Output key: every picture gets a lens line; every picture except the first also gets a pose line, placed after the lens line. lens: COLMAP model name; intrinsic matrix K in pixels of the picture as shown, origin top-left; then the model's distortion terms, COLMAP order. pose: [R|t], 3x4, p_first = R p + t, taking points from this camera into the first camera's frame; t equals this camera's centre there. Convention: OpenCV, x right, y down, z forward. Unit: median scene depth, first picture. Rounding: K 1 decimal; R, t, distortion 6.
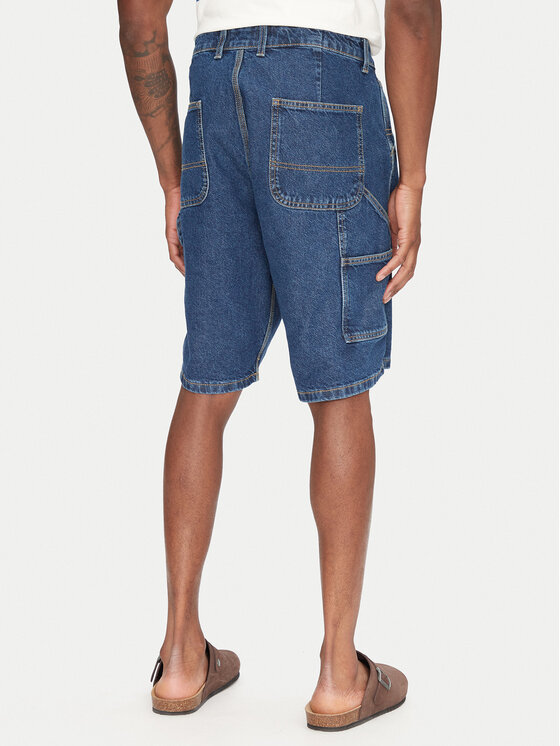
lens RADIAL K [[1405.1, 0, 280.0], [0, 1405.1, 373.0], [0, 0, 1]] dist [-0.048799, -0.111296]
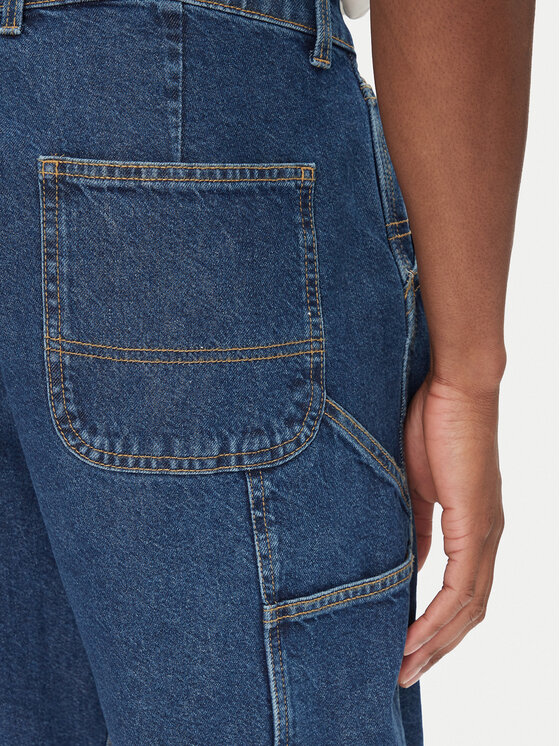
lens RADIAL K [[1455.6, 0, 280.0], [0, 1455.6, 373.0], [0, 0, 1]] dist [0.044009, 0.100774]
pose [[0.995009, -0.030116, -0.095134, 0.084070], [0.030122, 0.999545, -0.001377, -0.139435], [0.095133, -0.001495, 0.995463, 0.644477]]
